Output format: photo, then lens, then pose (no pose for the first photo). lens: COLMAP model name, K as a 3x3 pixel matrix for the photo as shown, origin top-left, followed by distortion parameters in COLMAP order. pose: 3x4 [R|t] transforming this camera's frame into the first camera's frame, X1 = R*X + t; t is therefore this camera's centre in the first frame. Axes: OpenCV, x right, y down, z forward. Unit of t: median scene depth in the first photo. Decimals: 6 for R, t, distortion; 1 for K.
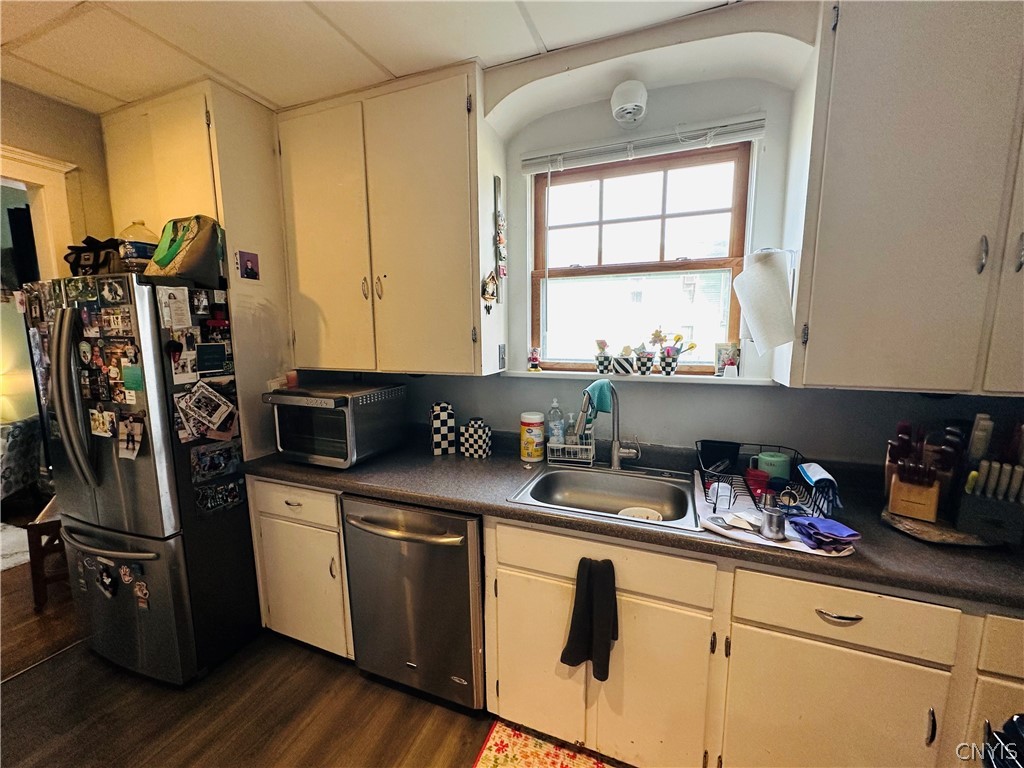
lens RADIAL K [[408.0, 0, 513.0], [0, 408.0, 384.7], [0, 0, 1]] dist [-0.000747, 0.000030]
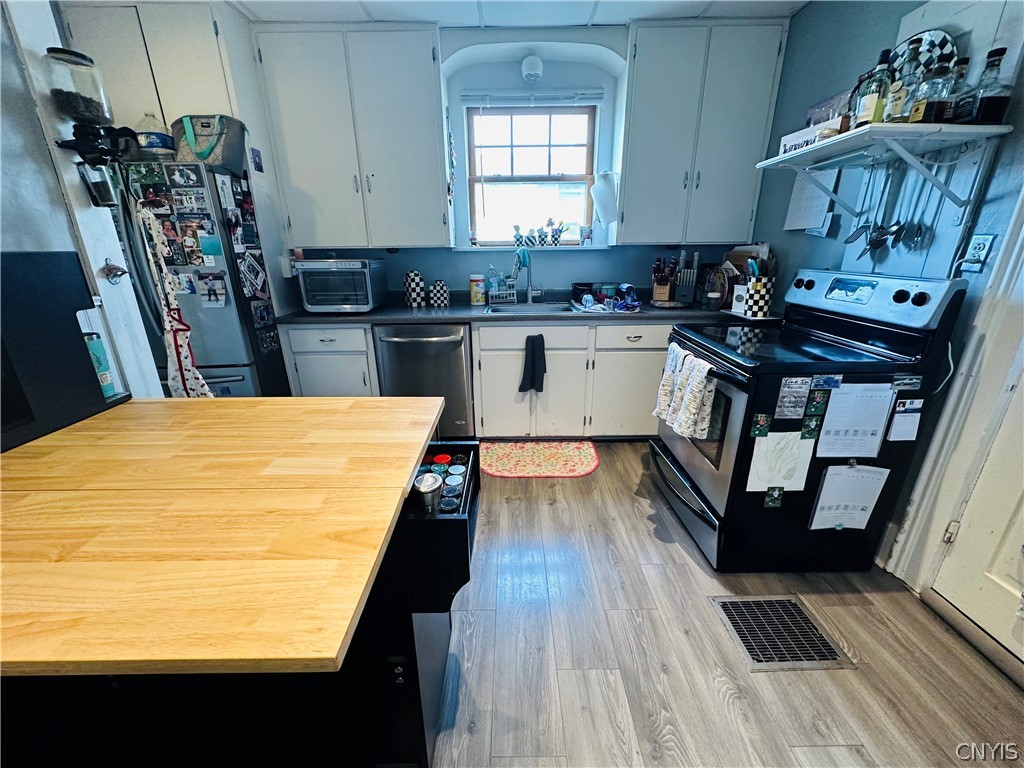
lens RADIAL K [[408.0, 0, 513.5], [0, 408.0, 385.2], [0, 0, 1]] dist [-0.000747, 0.000030]
pose [[0.928595, -0.123606, 0.349903, -0.472624], [0.054144, 0.977934, 0.201774, 0.197891], [-0.367123, -0.168421, 0.914798, -0.630695]]
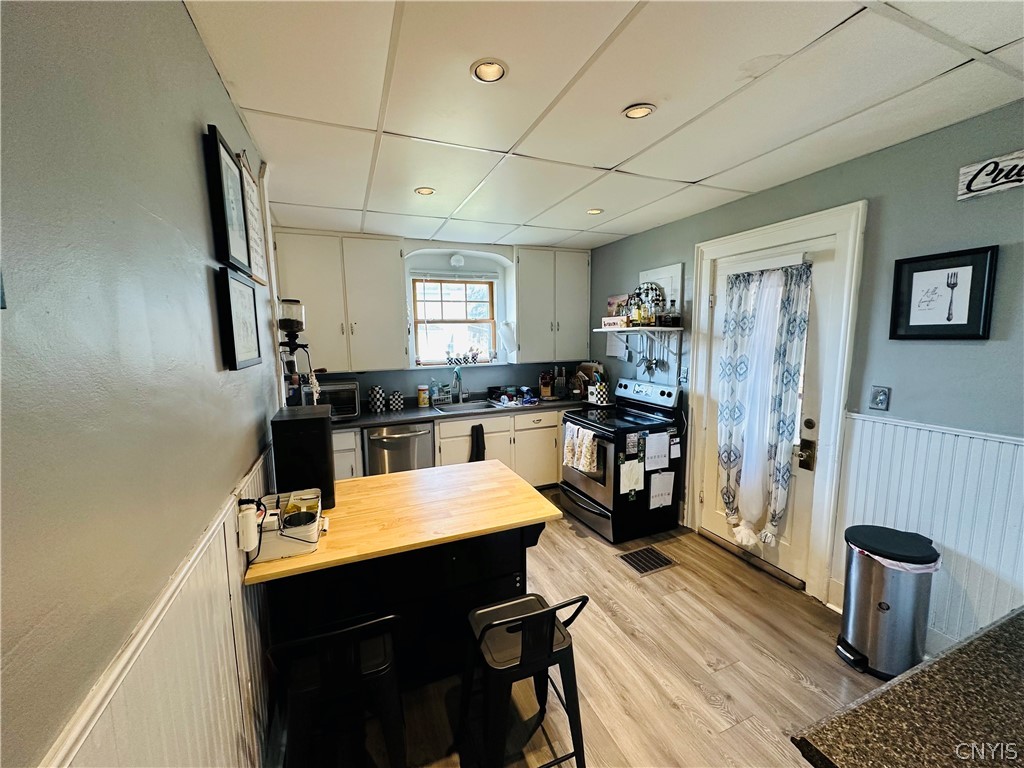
lens RADIAL K [[408.0, 0, 516.5], [0, 408.0, 383.1], [0, 0, 1]] dist [-0.000747, 0.000030]
pose [[0.712396, -0.092355, 0.695674, -1.244450], [0.104088, 0.994244, 0.025401, 0.060501], [-0.694015, 0.054316, 0.717908, -1.033815]]
